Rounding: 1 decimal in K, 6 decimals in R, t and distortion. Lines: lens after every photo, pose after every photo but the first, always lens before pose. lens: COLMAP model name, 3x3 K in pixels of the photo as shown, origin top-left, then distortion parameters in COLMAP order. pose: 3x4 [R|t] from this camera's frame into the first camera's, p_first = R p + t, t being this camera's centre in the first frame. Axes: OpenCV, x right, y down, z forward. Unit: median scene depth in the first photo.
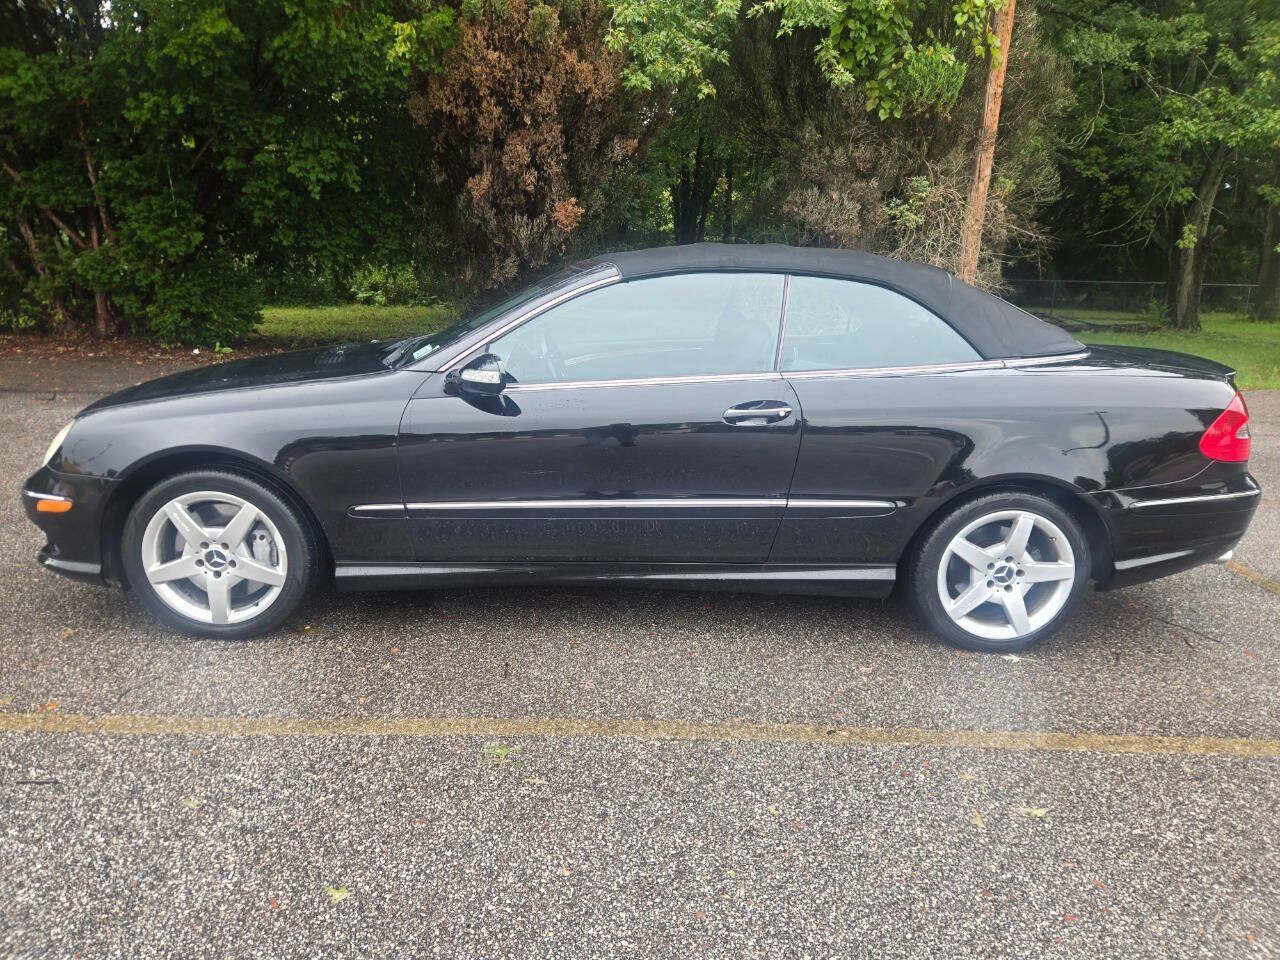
lens RADIAL K [[864.9, 0, 633.0], [0, 864.9, 482.9], [0, 0, 1]] dist [0.061275, -0.053615]
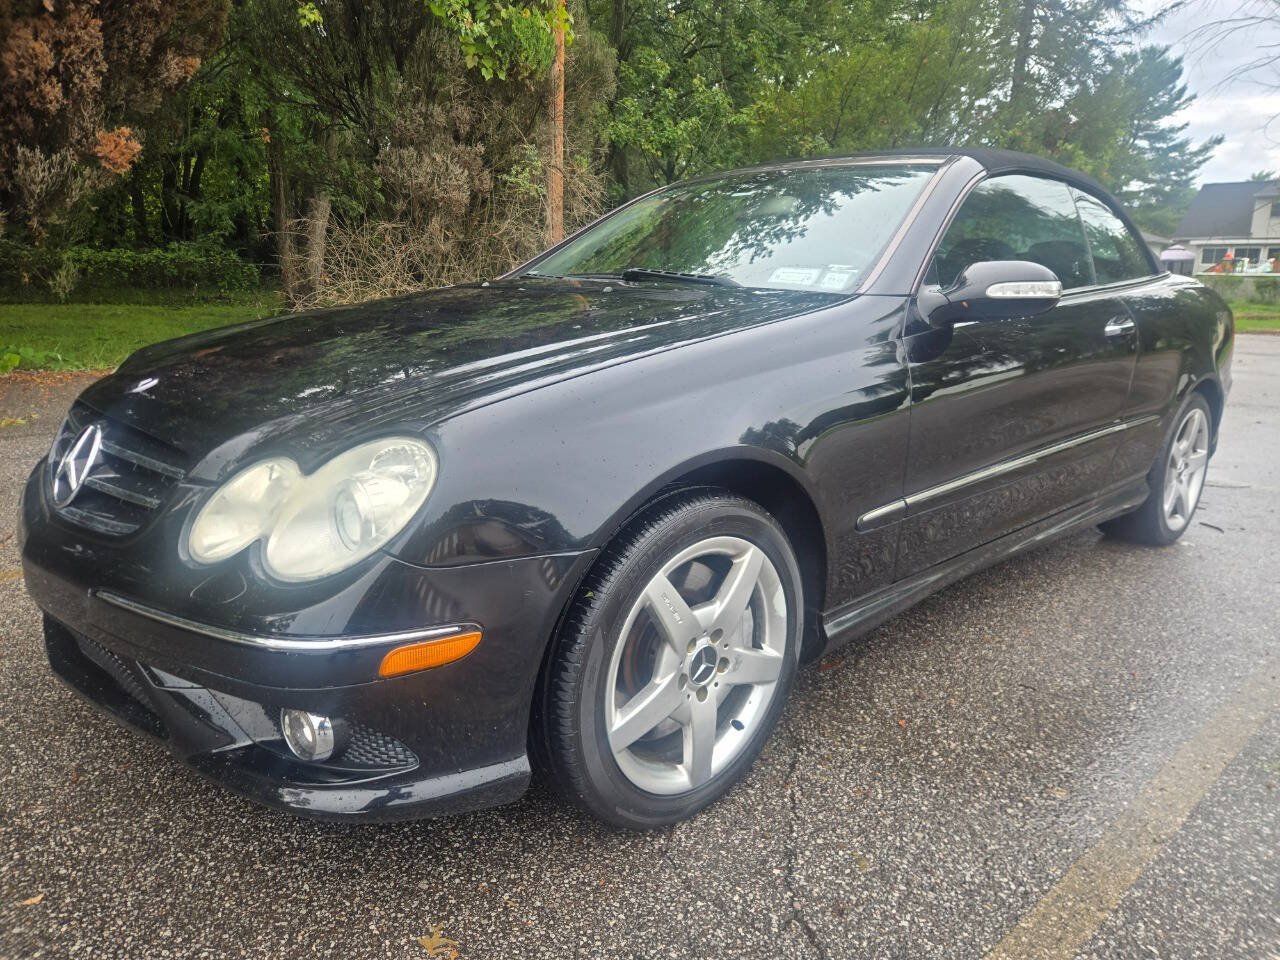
lens RADIAL K [[877.2, 0, 622.5], [0, 877.2, 482.3], [0, 0, 1]] dist [0.058645, -0.056032]
pose [[0.745397, -0.157375, 0.647778, -0.290897], [0.159636, 0.985600, 0.055754, -0.020361], [-0.647225, 0.061850, 0.759786, 0.214646]]
